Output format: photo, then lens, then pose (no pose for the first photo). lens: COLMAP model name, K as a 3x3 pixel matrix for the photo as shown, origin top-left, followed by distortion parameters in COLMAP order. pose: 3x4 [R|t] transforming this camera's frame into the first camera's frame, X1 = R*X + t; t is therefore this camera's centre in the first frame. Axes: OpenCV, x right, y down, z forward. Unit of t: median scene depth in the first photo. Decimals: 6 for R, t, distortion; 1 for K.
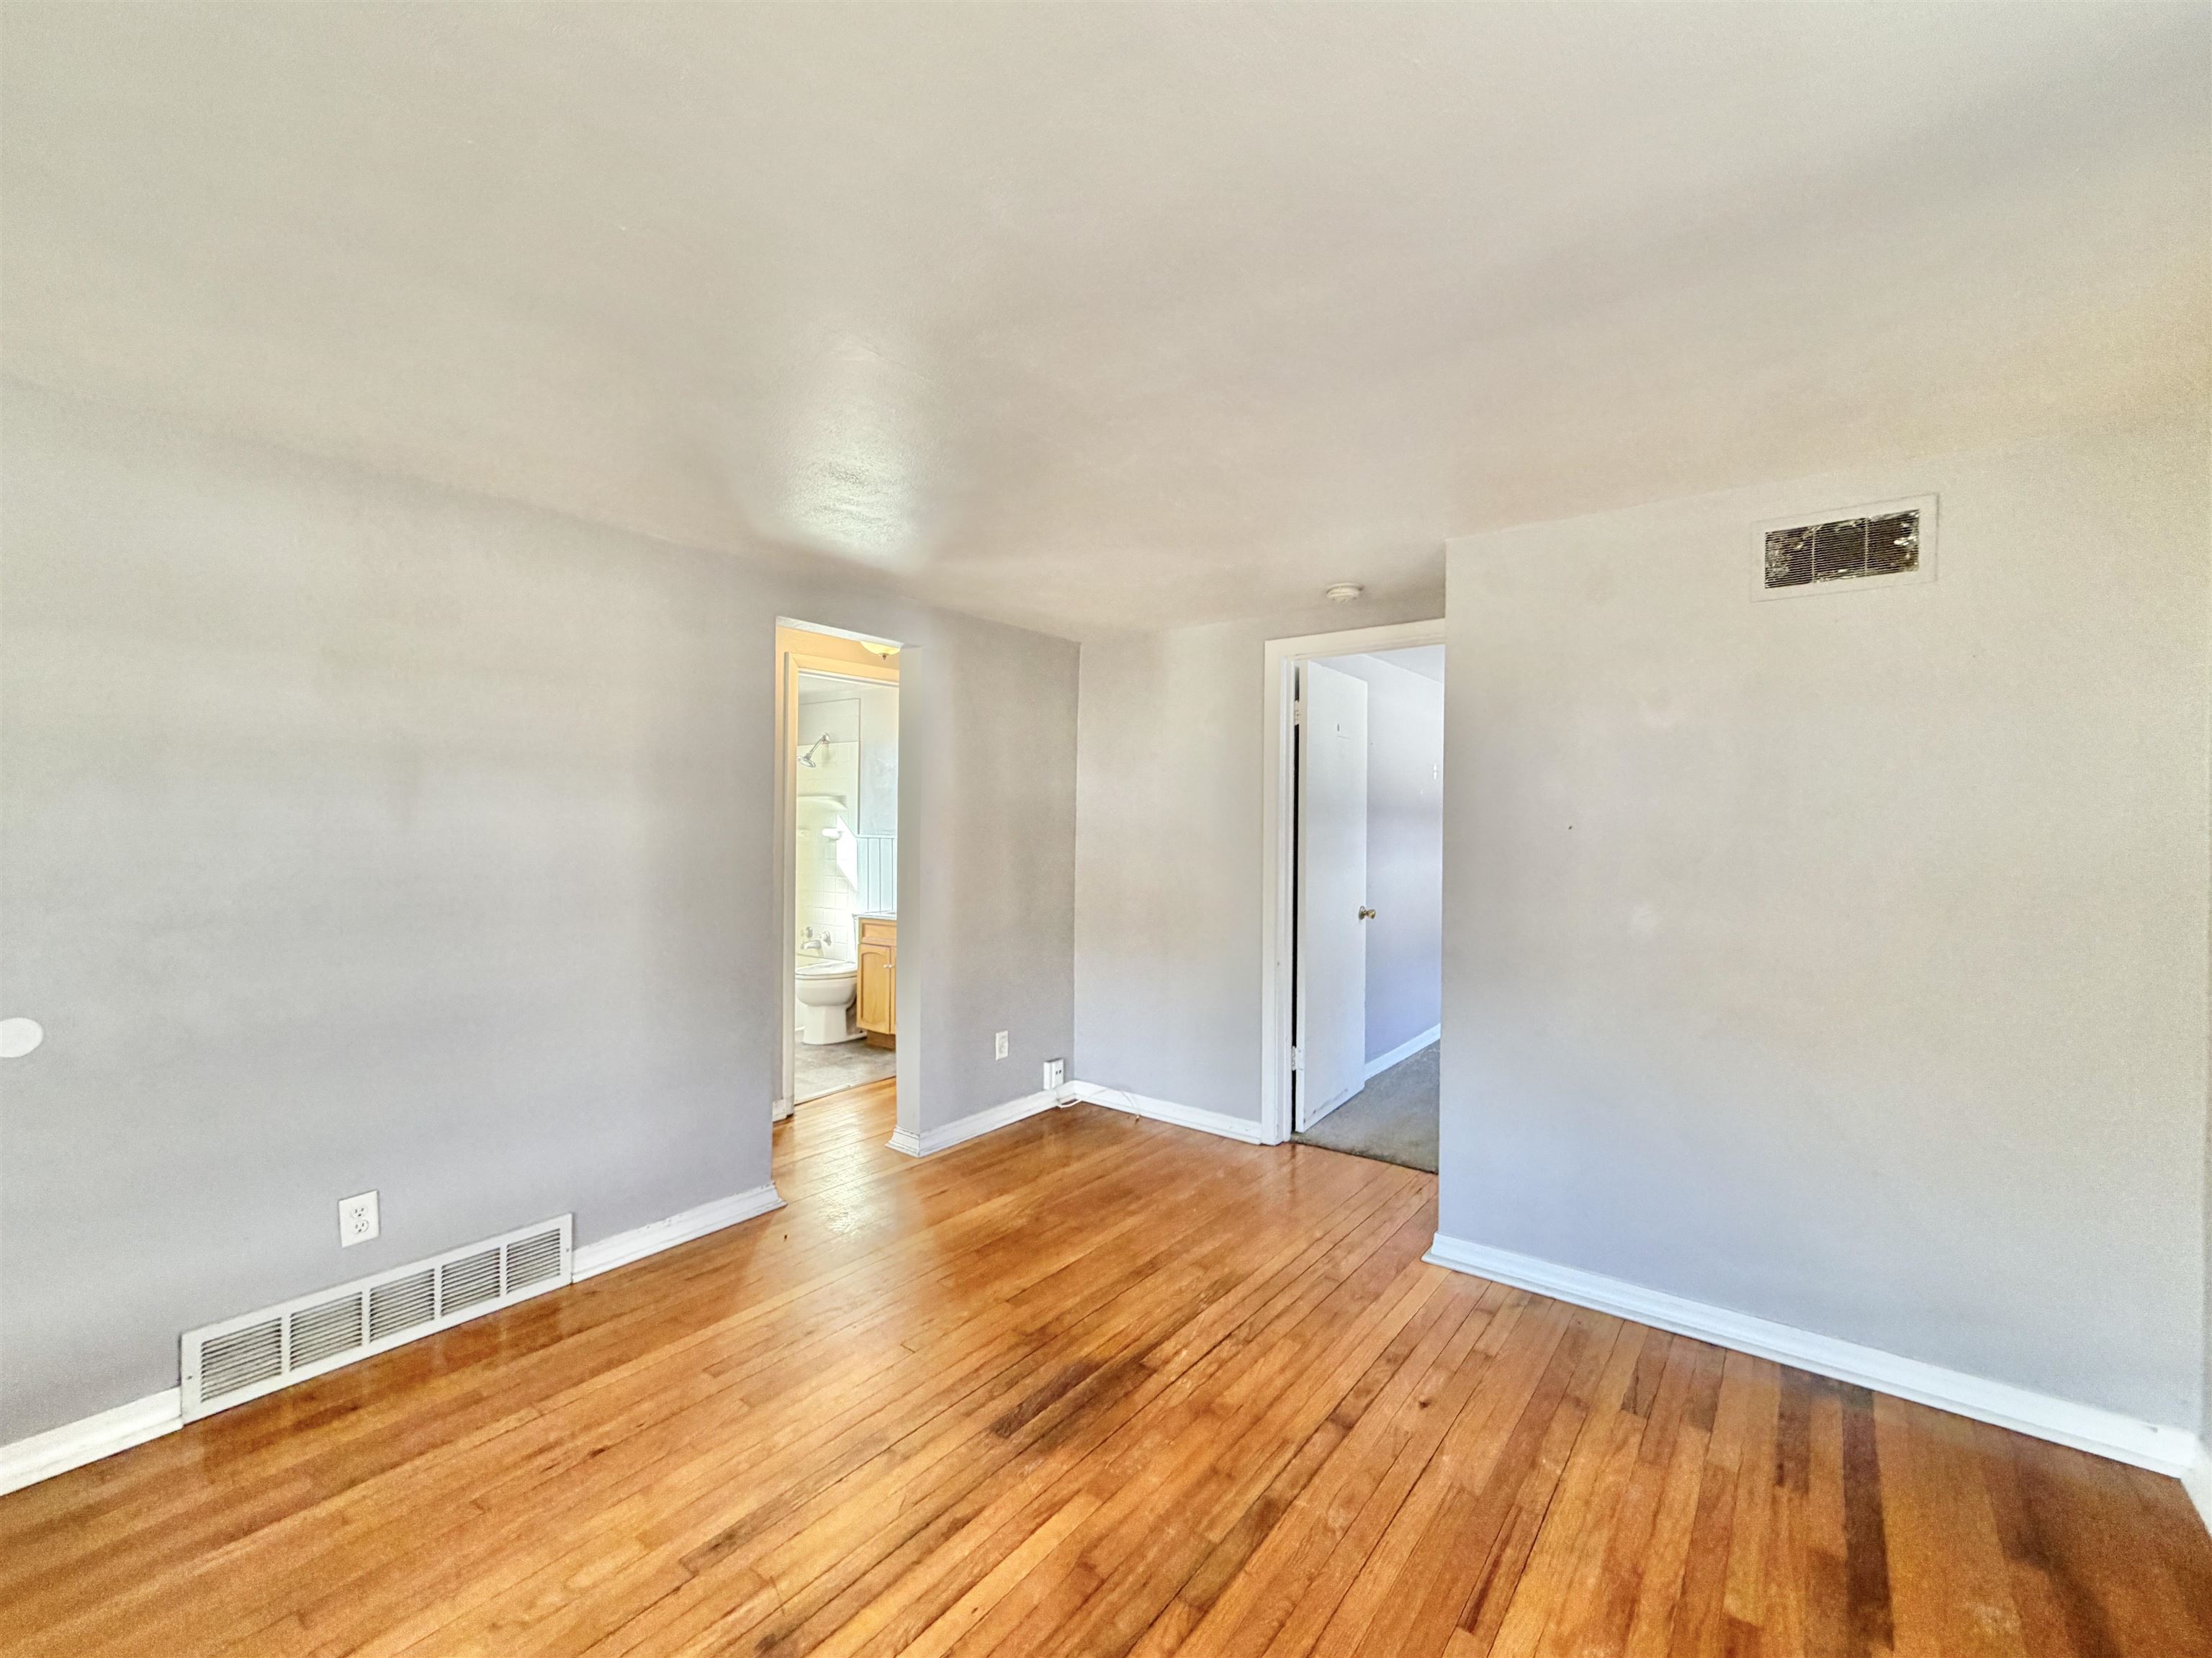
lens RADIAL K [[925.8, 0, 1106.0], [0, 925.8, 829.0], [0, 0, 1]] dist [0.000826, 0.000314]
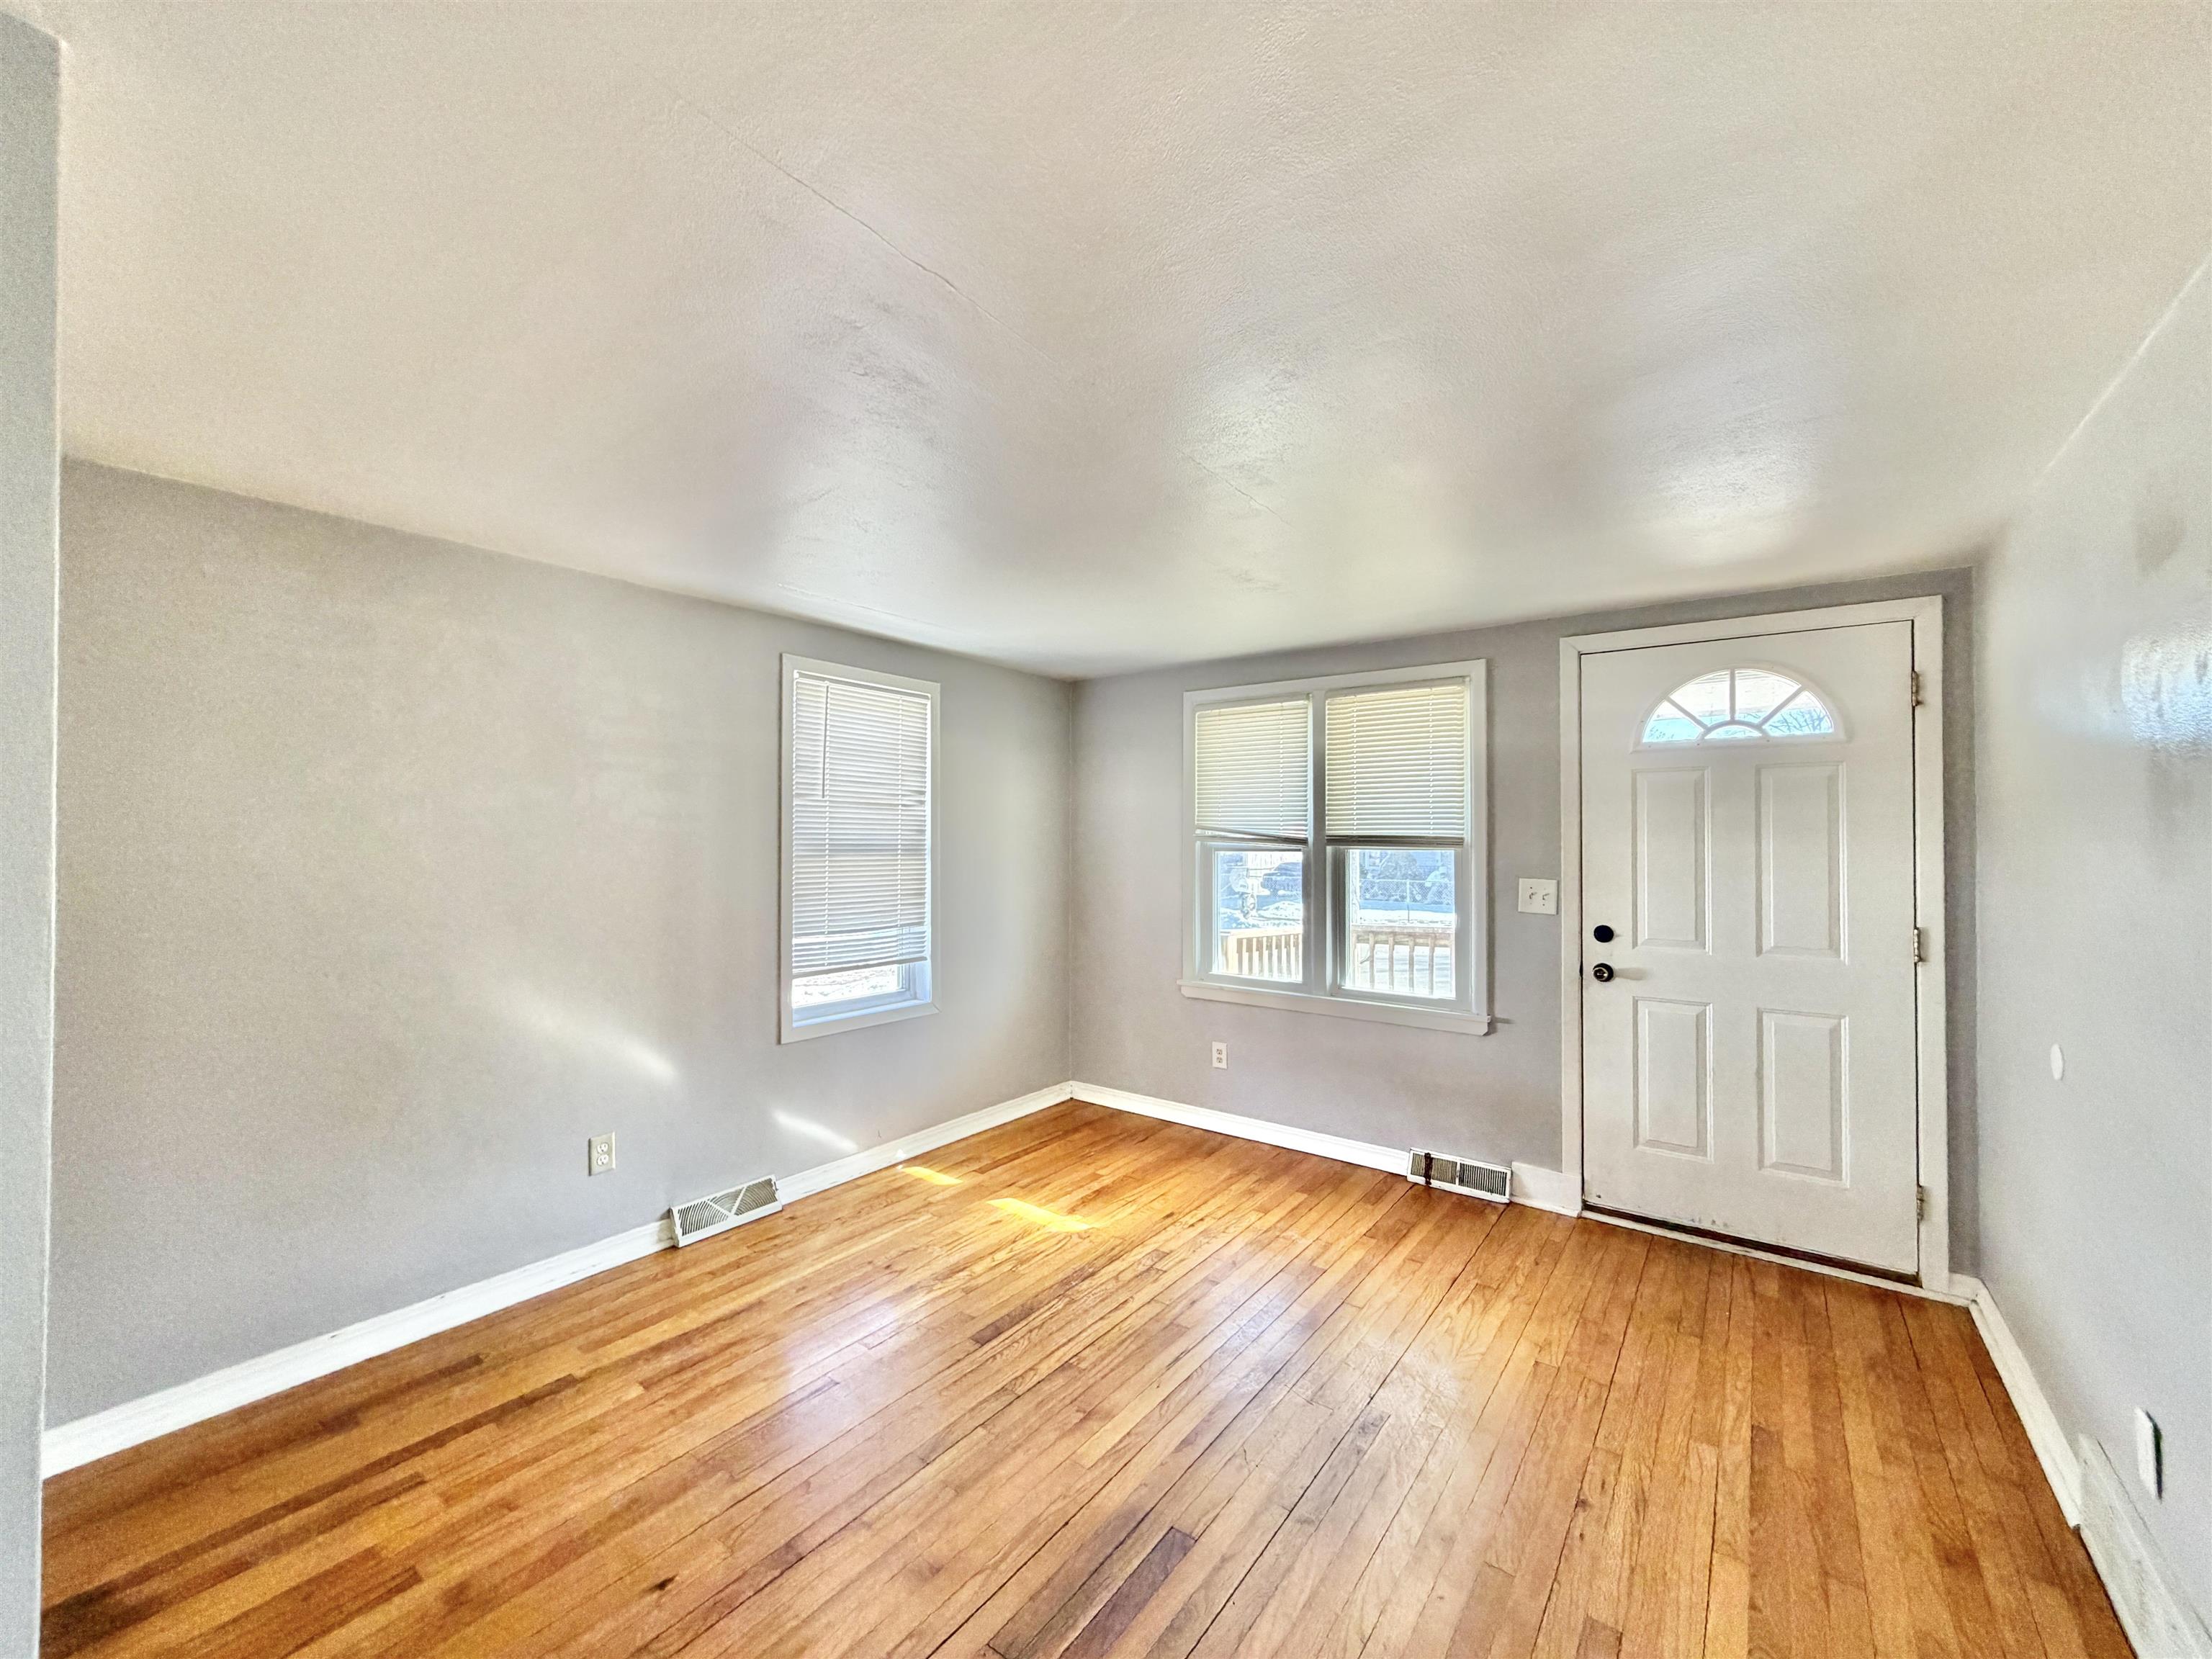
lens RADIAL K [[882.6, 0, 1101.1], [0, 882.6, 827.5], [0, 0, 1]] dist [0.000706, -0.000012]
pose [[-0.999880, -0.011599, -0.010270, -0.018045], [-0.011521, 0.999905, -0.007622, -0.030187], [0.010357, -0.007503, -0.999918, 1.734317]]
